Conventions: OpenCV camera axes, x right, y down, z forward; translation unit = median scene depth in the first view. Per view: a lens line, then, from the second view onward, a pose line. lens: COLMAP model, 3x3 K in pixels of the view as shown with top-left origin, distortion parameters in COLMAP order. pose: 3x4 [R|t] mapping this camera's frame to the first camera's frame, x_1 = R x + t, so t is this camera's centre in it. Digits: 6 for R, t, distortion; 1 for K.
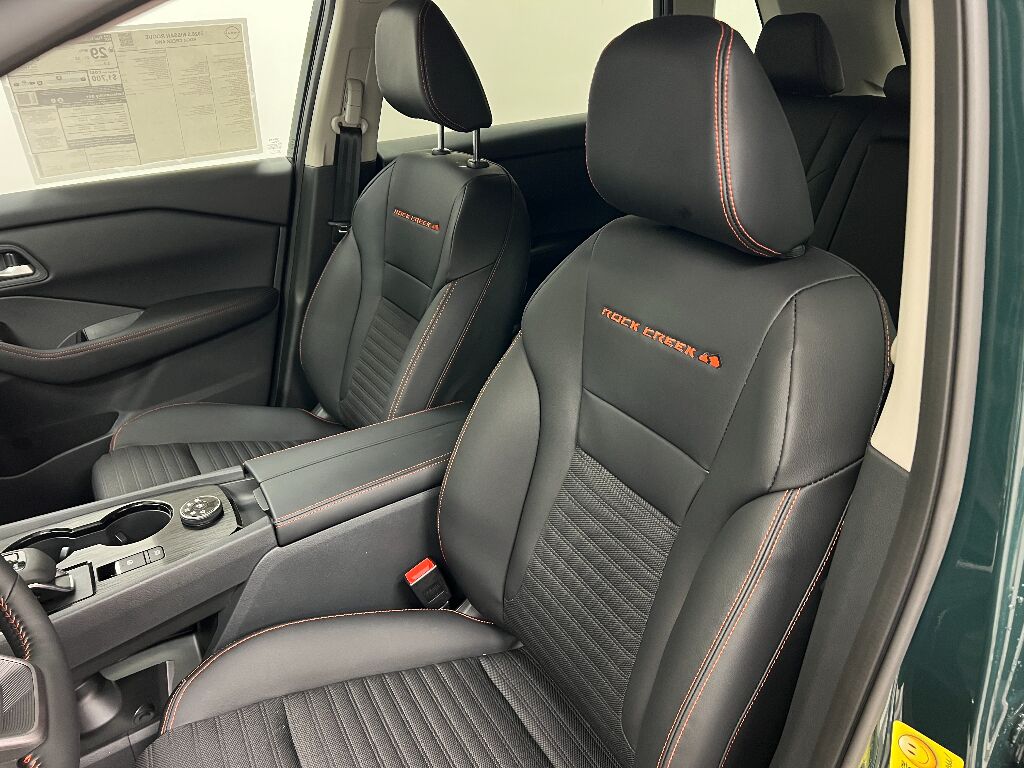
lens RADIAL K [[724.9, 0, 512.0], [0, 724.9, 384.0], [0, 0, 1]] dist [0.006207, -0.043487]
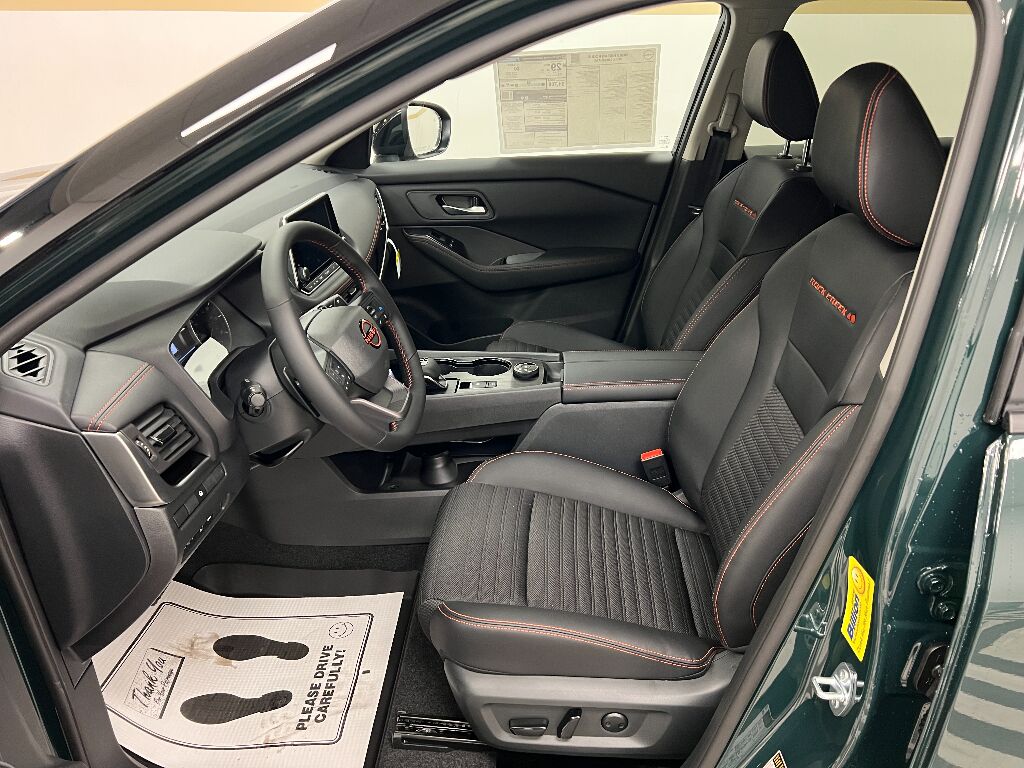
lens RADIAL K [[724.9, 0, 512.0], [0, 724.9, 384.0], [0, 0, 1]] dist [0.006207, -0.043487]
pose [[0.823089, 0.245471, -0.512121, 0.239864], [-0.247696, 0.966639, 0.065230, 0.078173], [0.511049, 0.073160, 0.856433, -0.233521]]
